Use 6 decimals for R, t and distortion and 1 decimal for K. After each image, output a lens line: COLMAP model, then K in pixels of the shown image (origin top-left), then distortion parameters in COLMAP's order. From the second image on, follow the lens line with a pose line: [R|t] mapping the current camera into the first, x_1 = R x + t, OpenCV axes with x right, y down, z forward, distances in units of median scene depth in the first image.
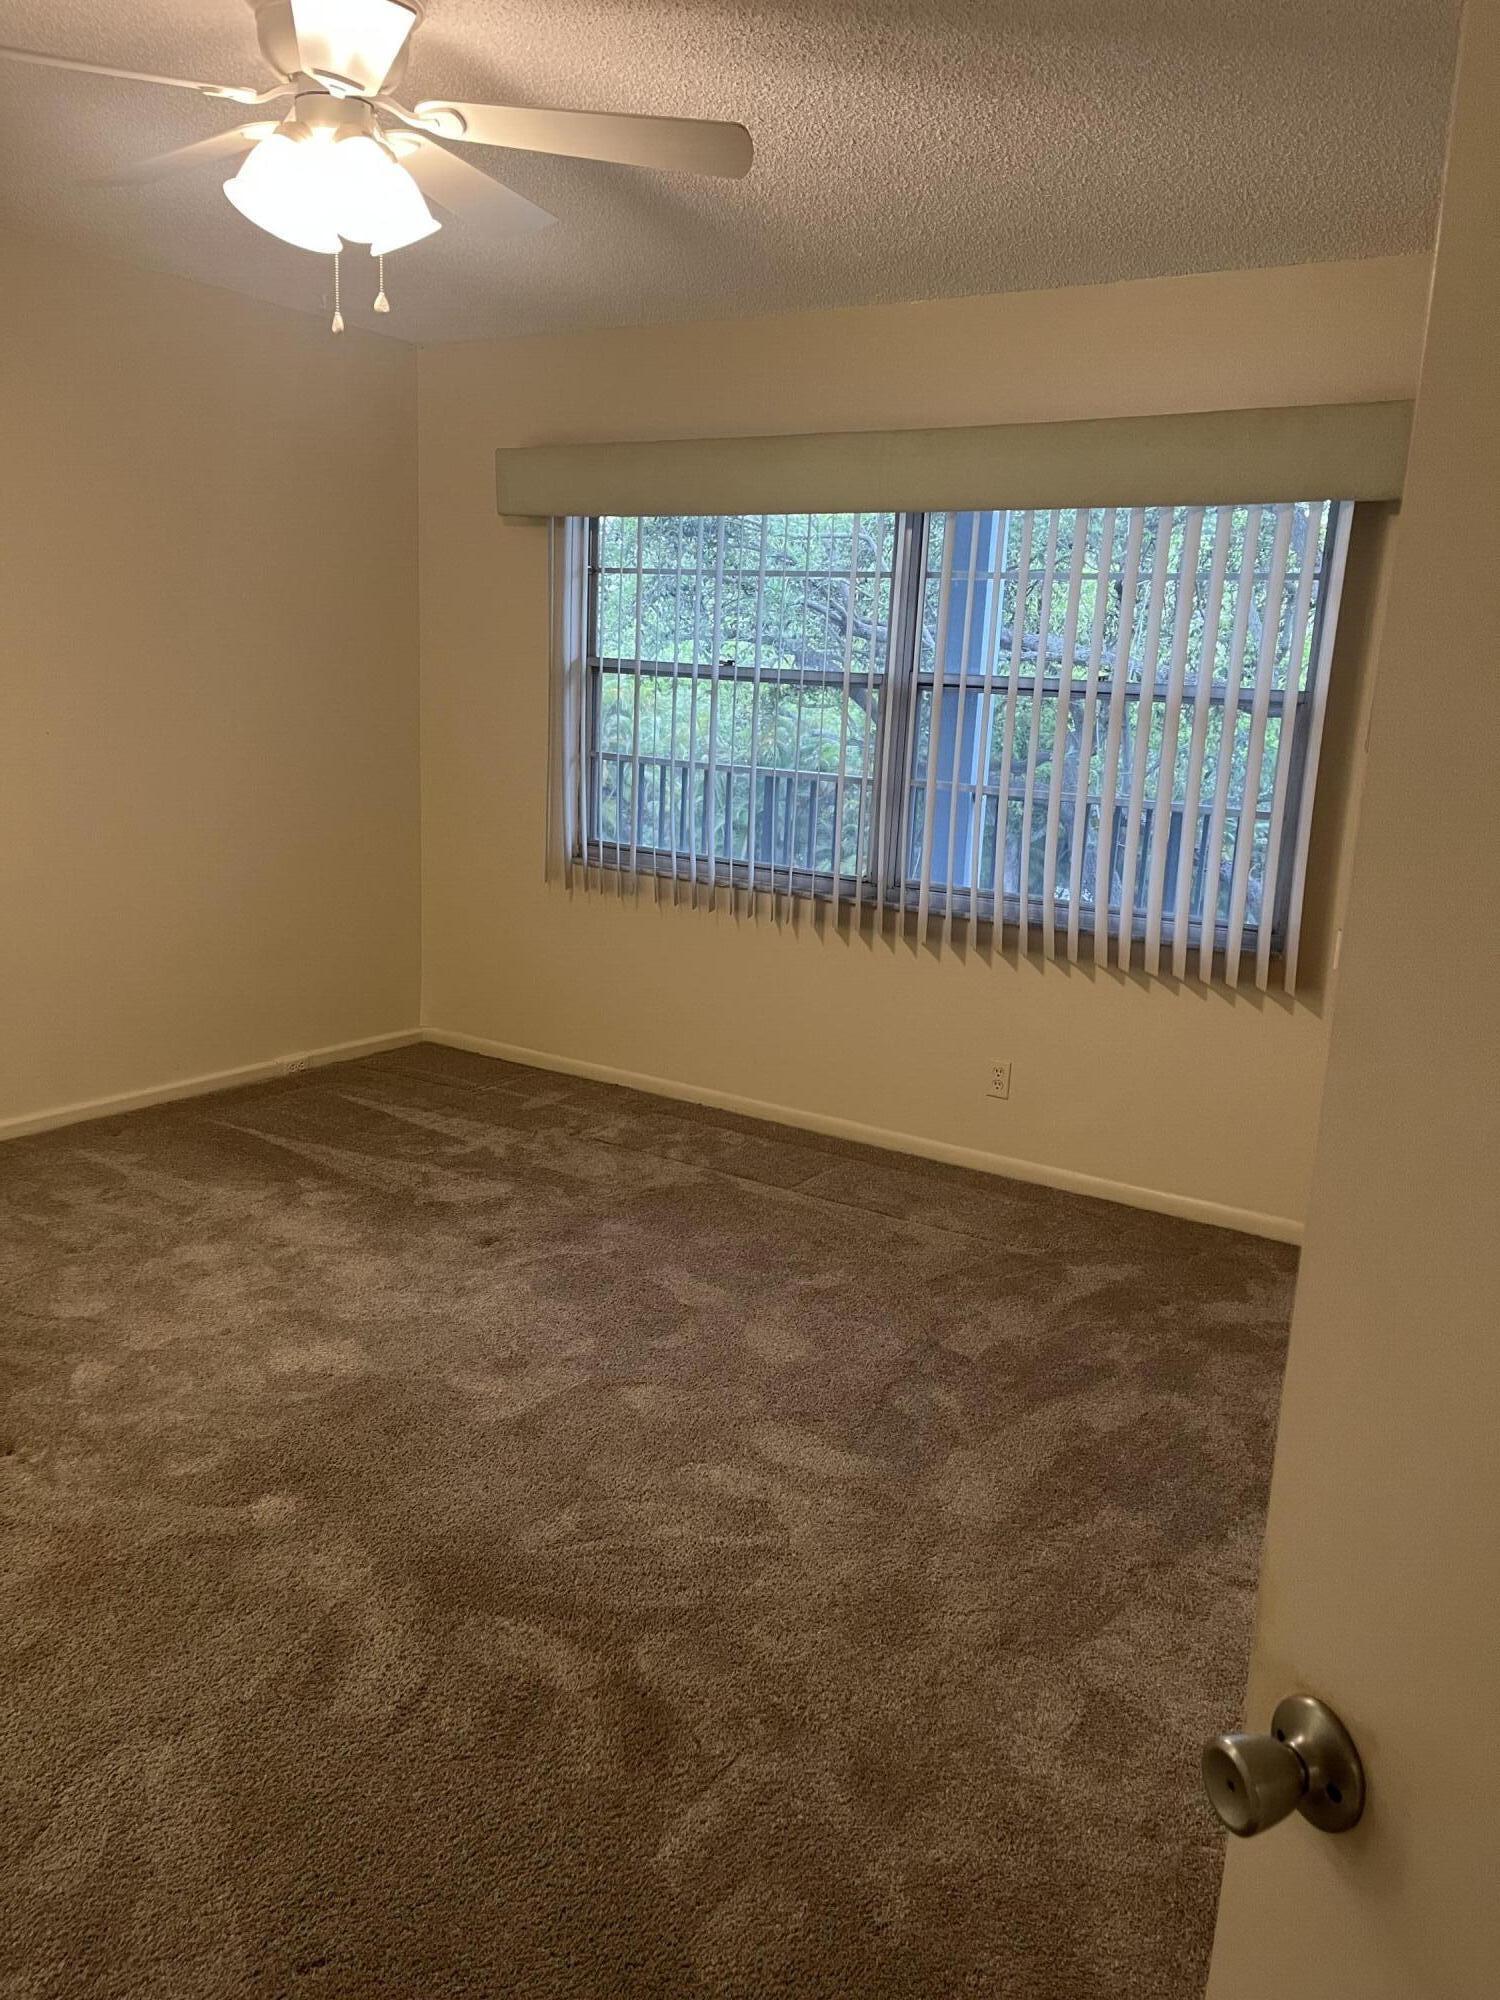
lens RADIAL K [[1507.1, 0, 750.0], [0, 1507.1, 1000.0], [0, 0, 1]] dist [0.038267, -0.000620]
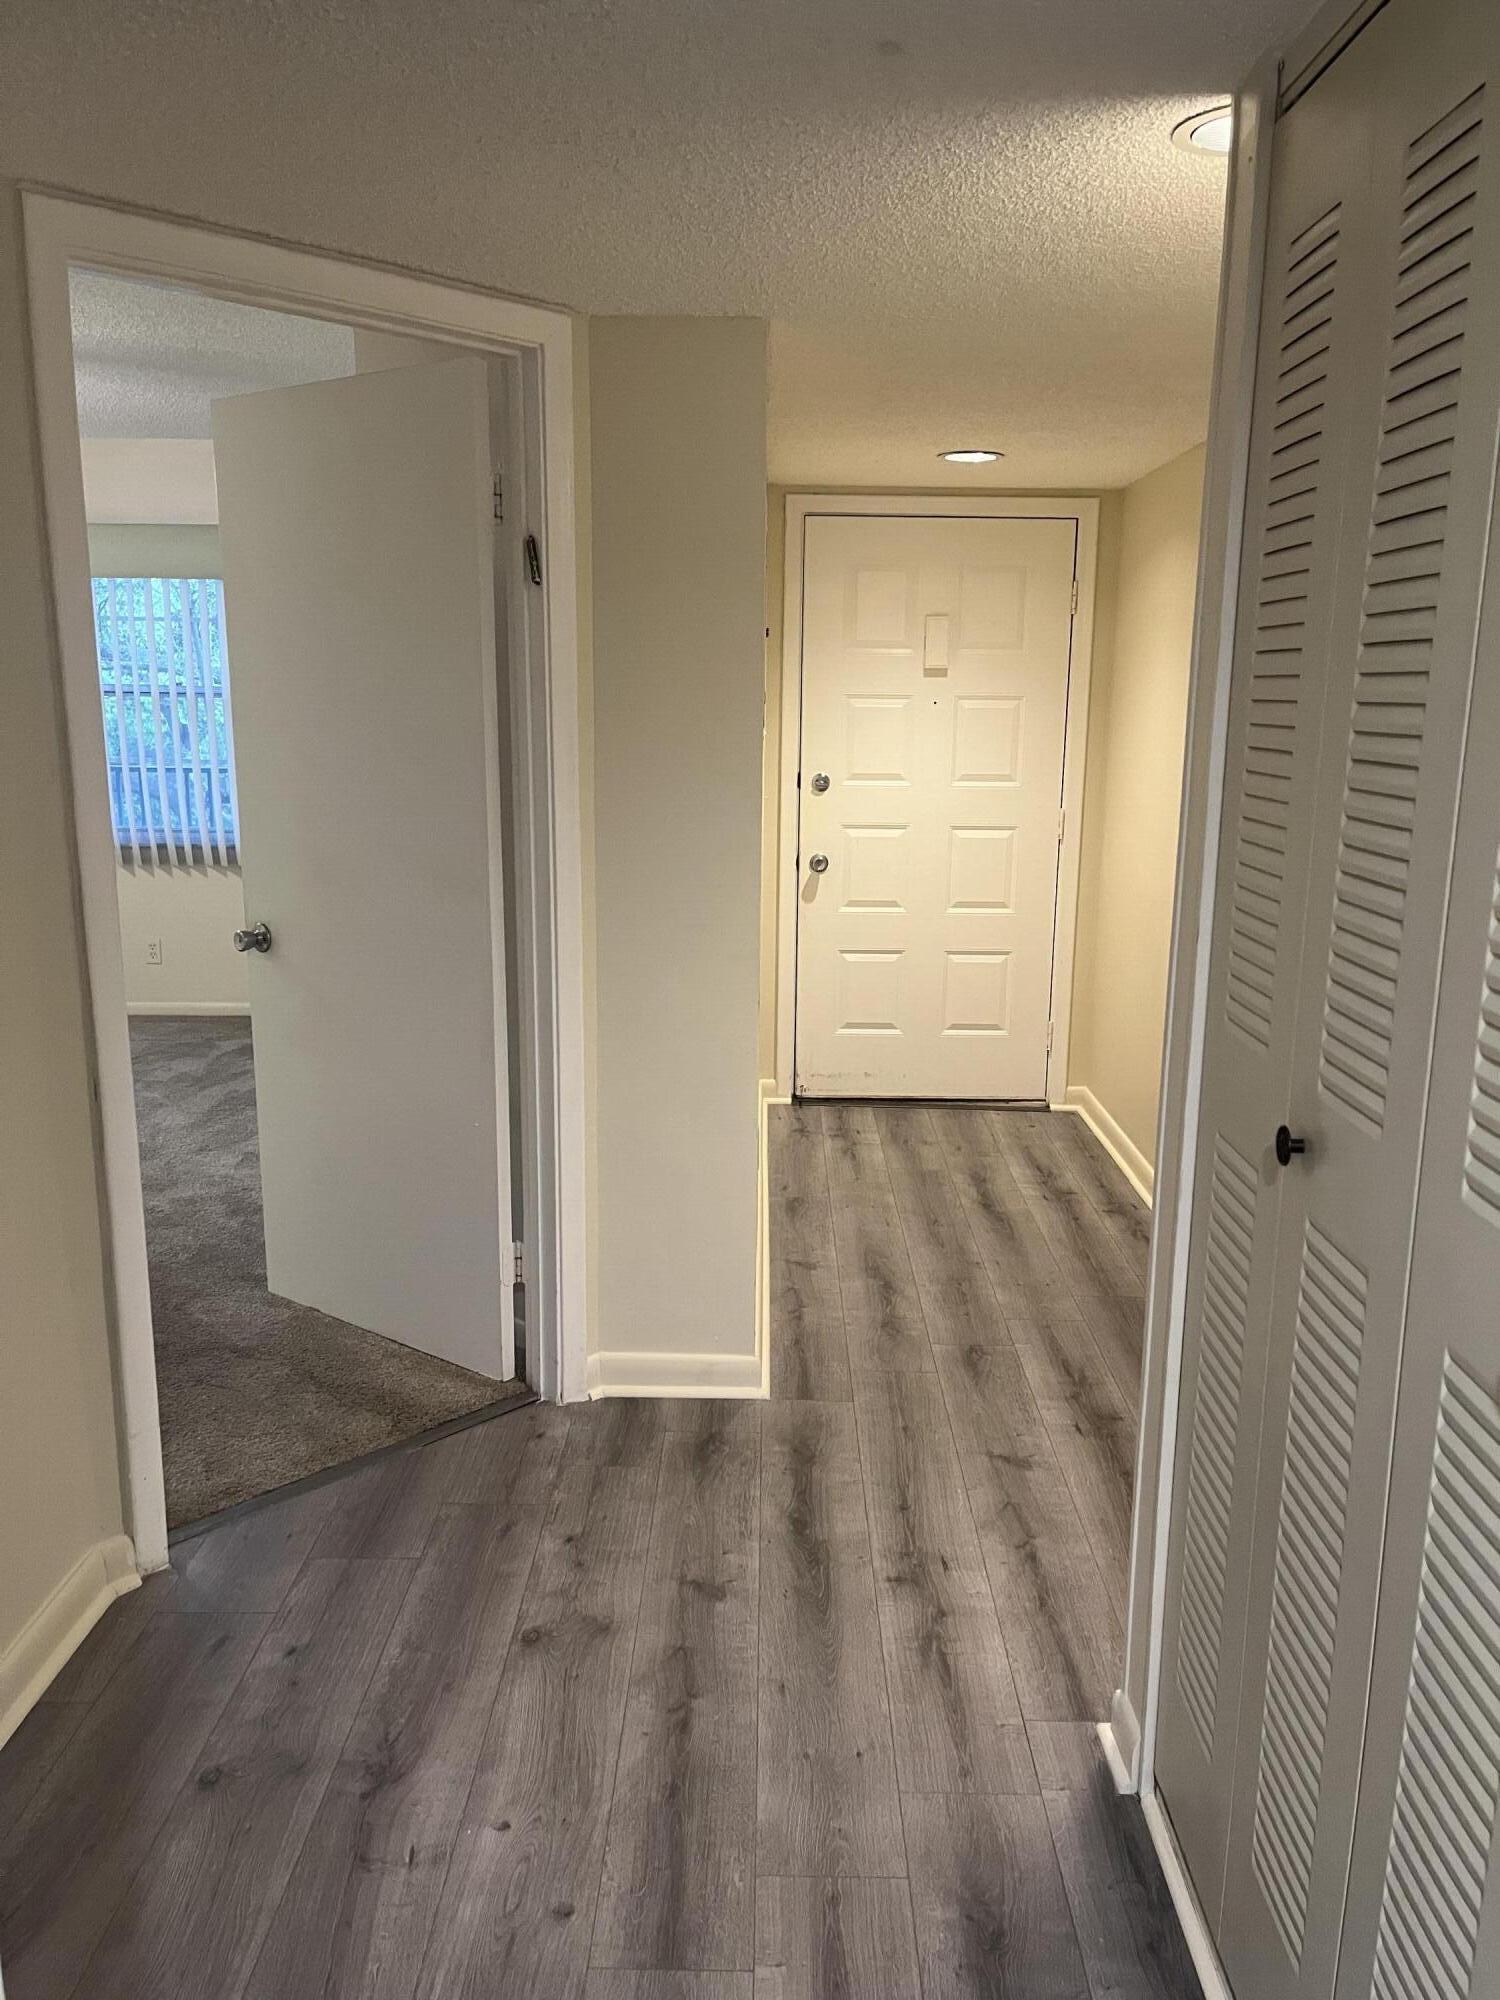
lens RADIAL K [[1507.1, 0, 750.0], [0, 1507.1, 1000.0], [0, 0, 1]] dist [0.038267, -0.000620]
pose [[0.841403, -0.149721, 0.519254, -0.134803], [0.148037, 0.987958, 0.044986, 0.127806], [-0.519737, 0.039018, 0.853435, -0.635582]]
